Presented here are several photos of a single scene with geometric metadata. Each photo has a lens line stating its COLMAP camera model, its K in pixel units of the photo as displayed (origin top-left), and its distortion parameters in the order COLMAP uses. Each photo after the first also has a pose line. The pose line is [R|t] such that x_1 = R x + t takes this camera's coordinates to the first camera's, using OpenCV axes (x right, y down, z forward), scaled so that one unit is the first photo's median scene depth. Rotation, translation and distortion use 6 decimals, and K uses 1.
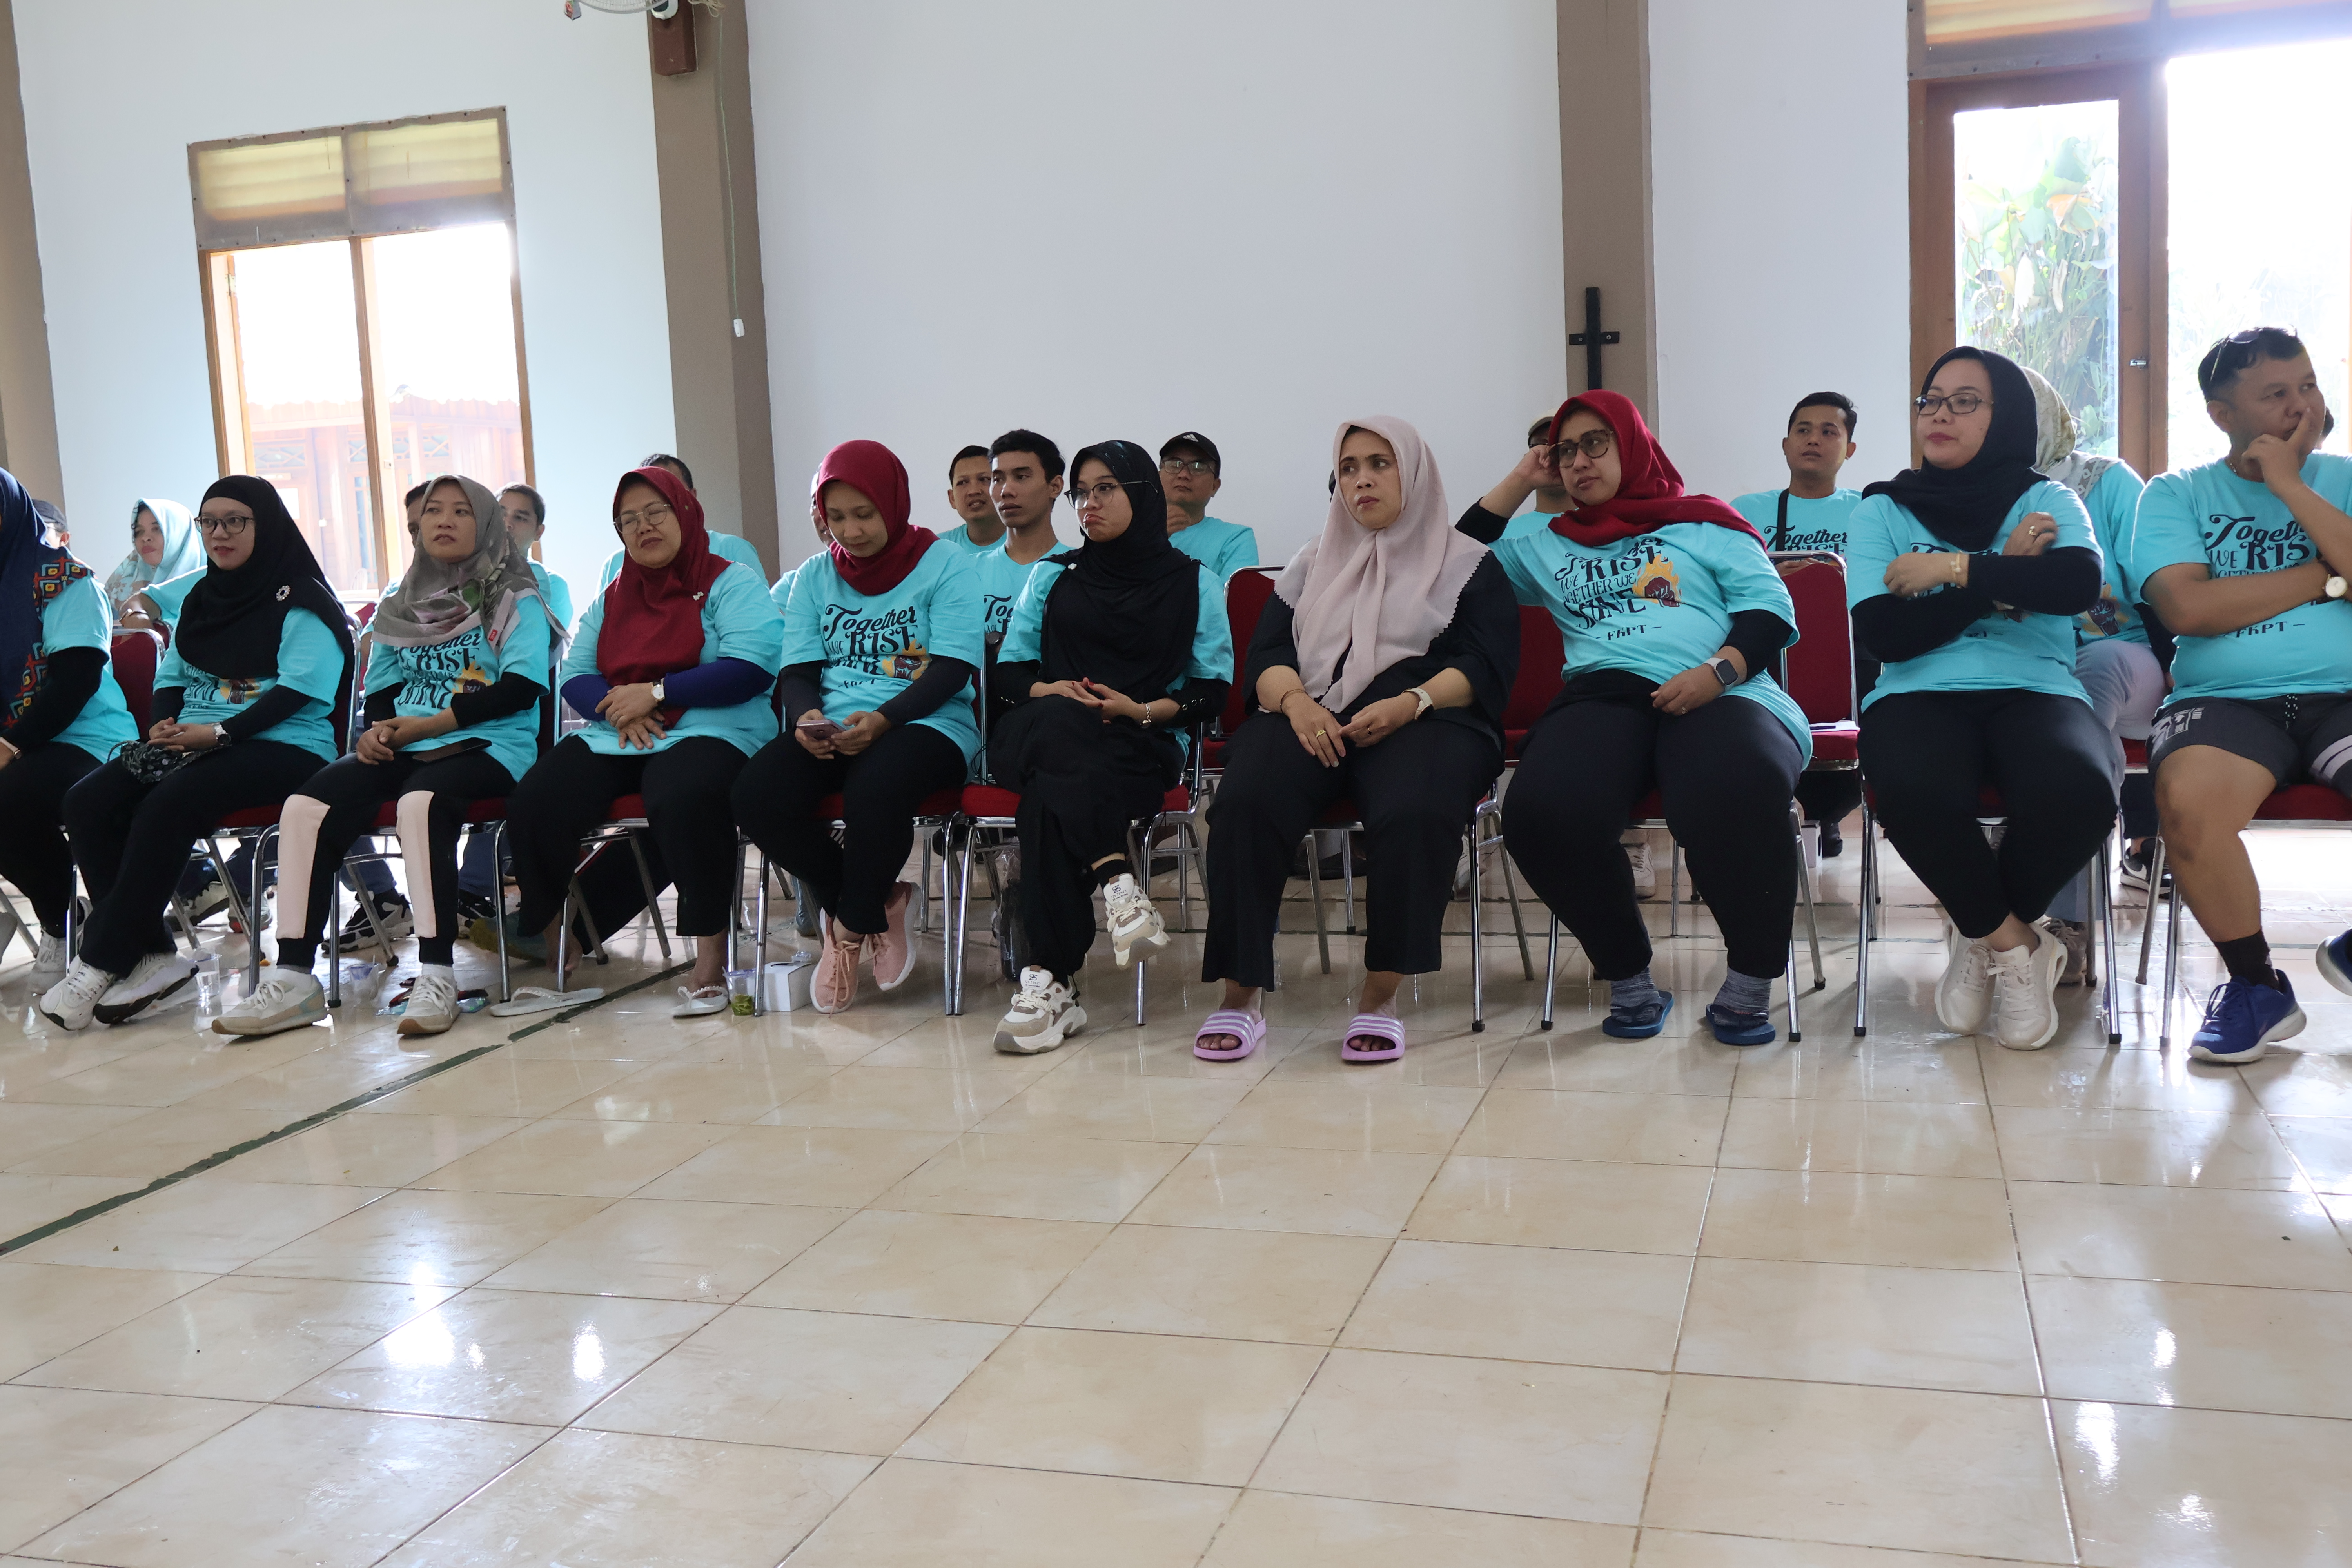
lens RADIAL K [[2279.0, 0, 1206.2], [0, 2279.0, 783.3], [0, 0, 1]] dist [-0.001102, -0.008450]
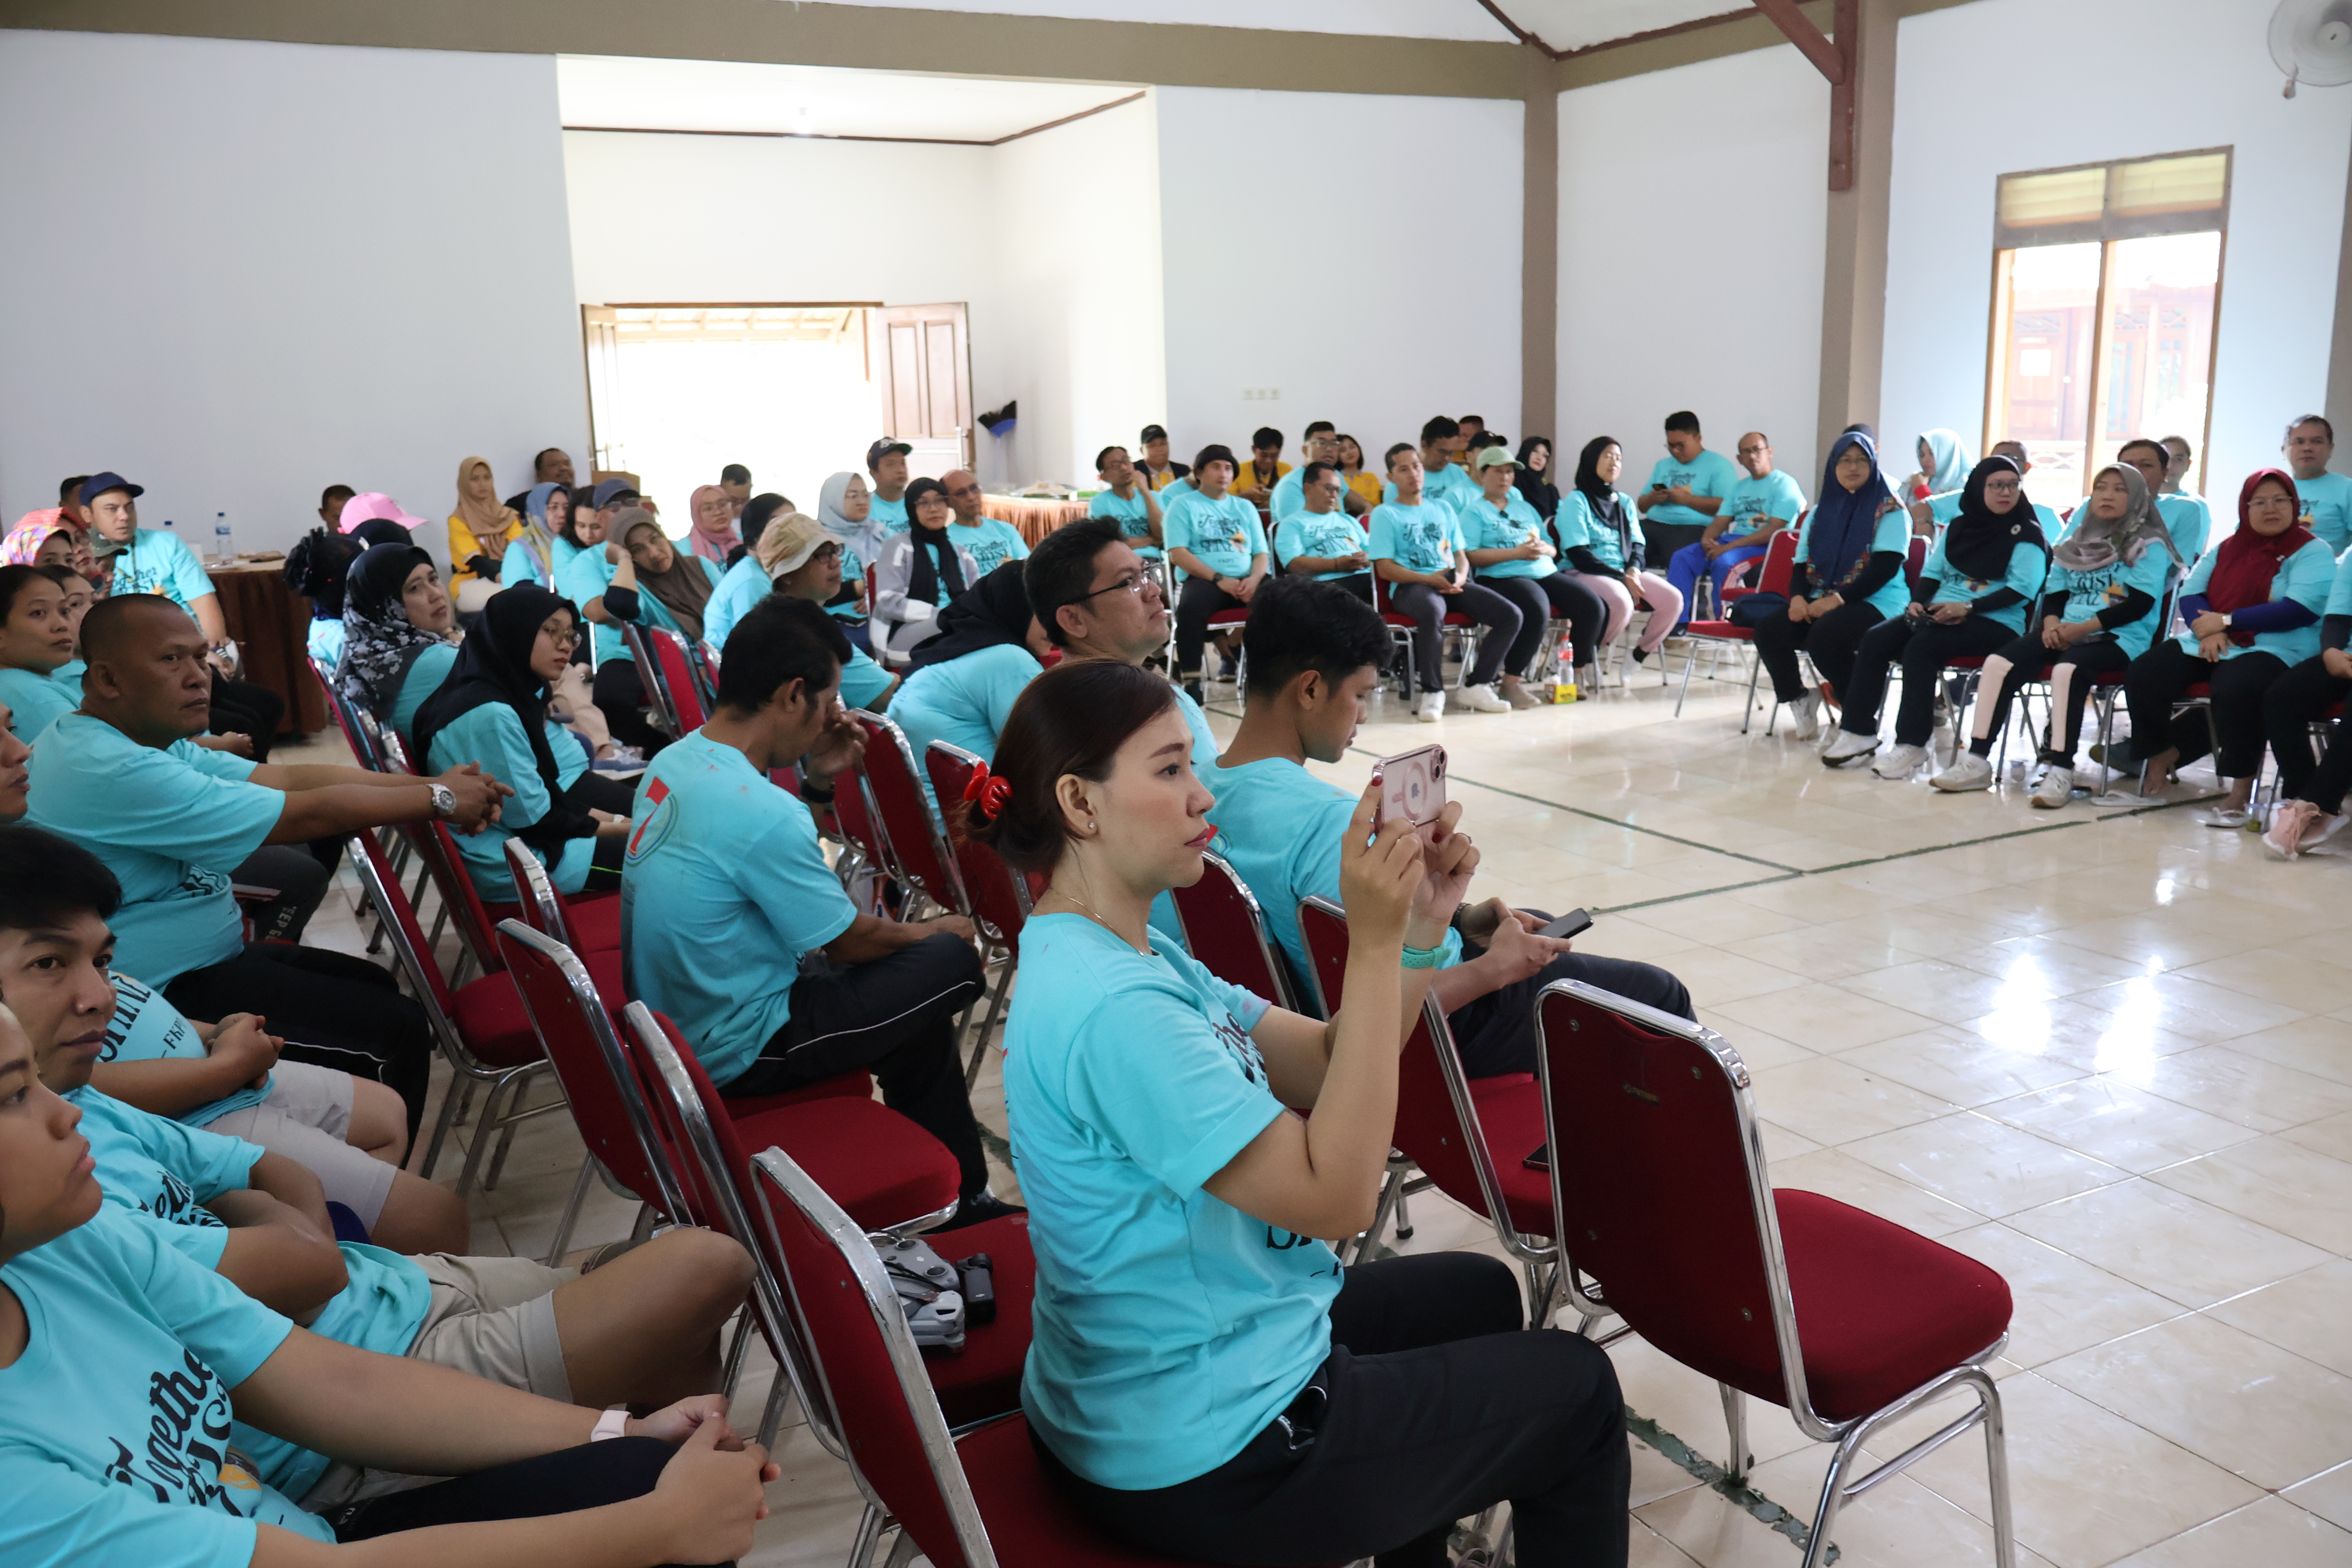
lens RADIAL K [[1949.8, 0, 1181.2], [0, 1949.8, 770.2], [0, 0, 1]] dist [-0.007168, 0.004017]
pose [[0.703447, 0.169382, -0.690269, 0.178209], [-0.097028, 0.984981, 0.142820, -0.054735], [0.704094, -0.033491, 0.709317, -0.429419]]
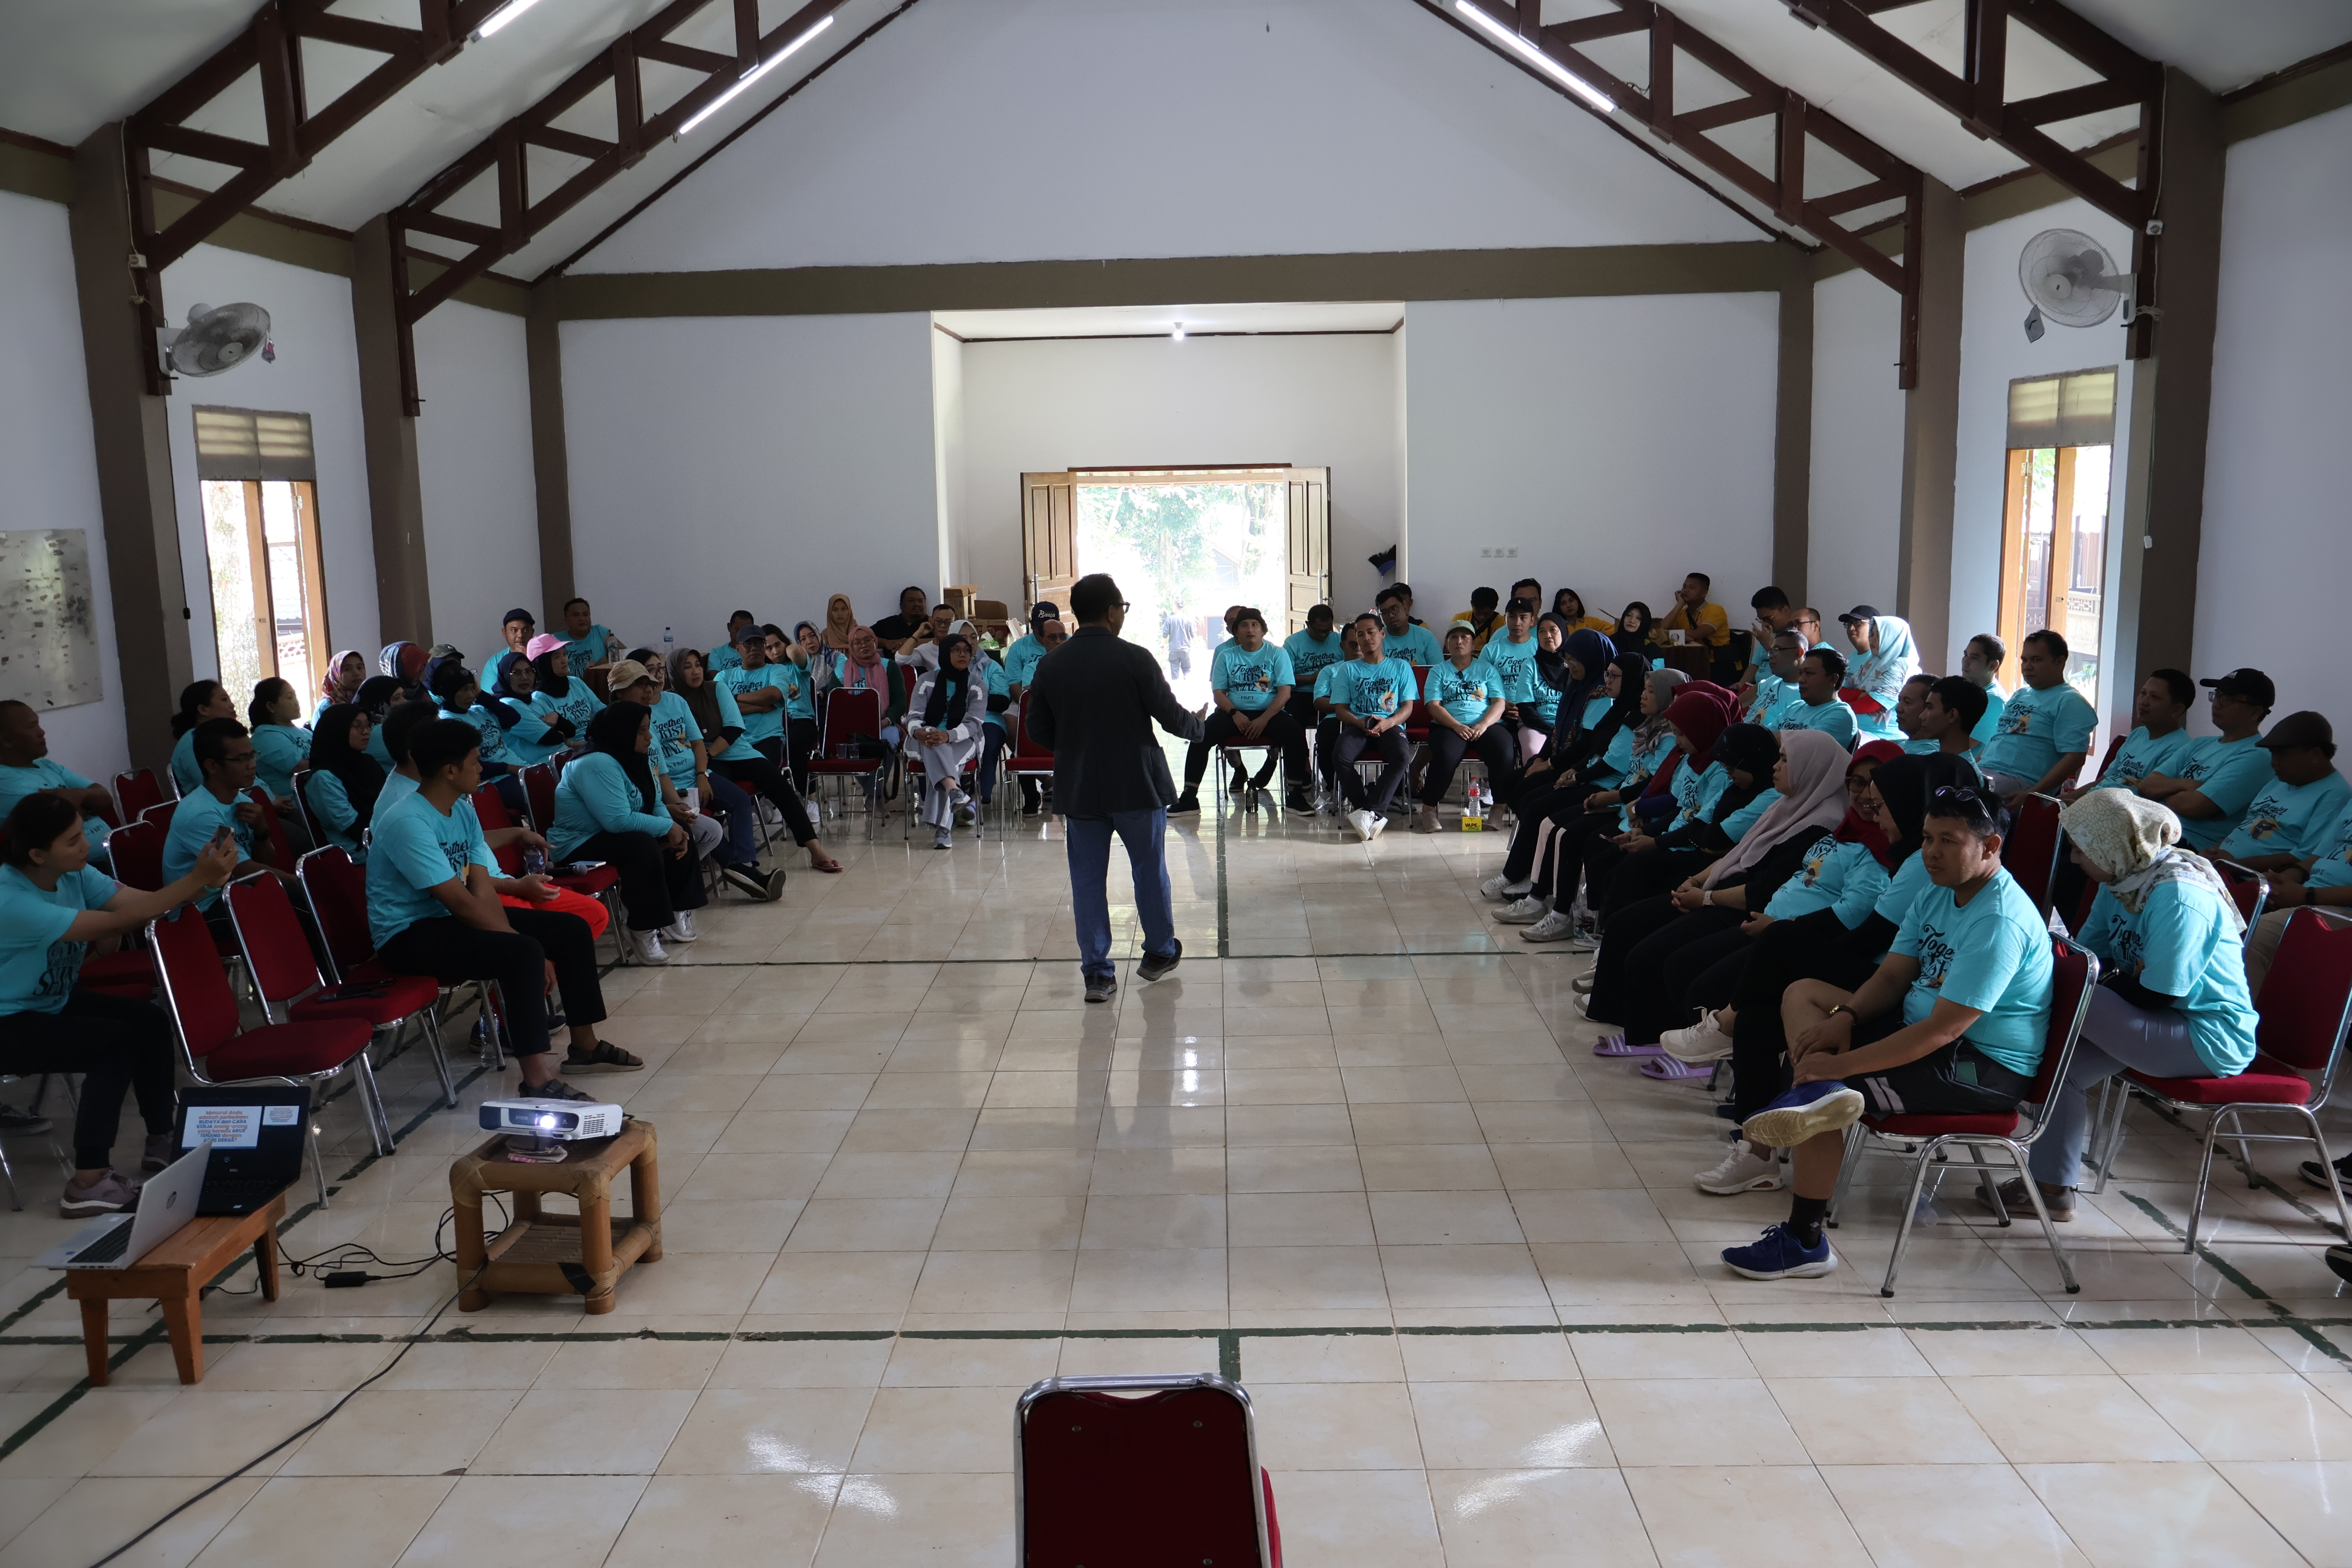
lens RADIAL K [[1929.5, 0, 1186.6], [0, 1929.5, 760.8], [0, 0, 1]] dist [0.011067, -0.028191]
pose [[0.283757, 0.177211, -0.942379, 1.121922], [-0.113997, 0.982039, 0.150344, -0.261920], [0.952096, 0.064767, 0.298862, 0.143542]]
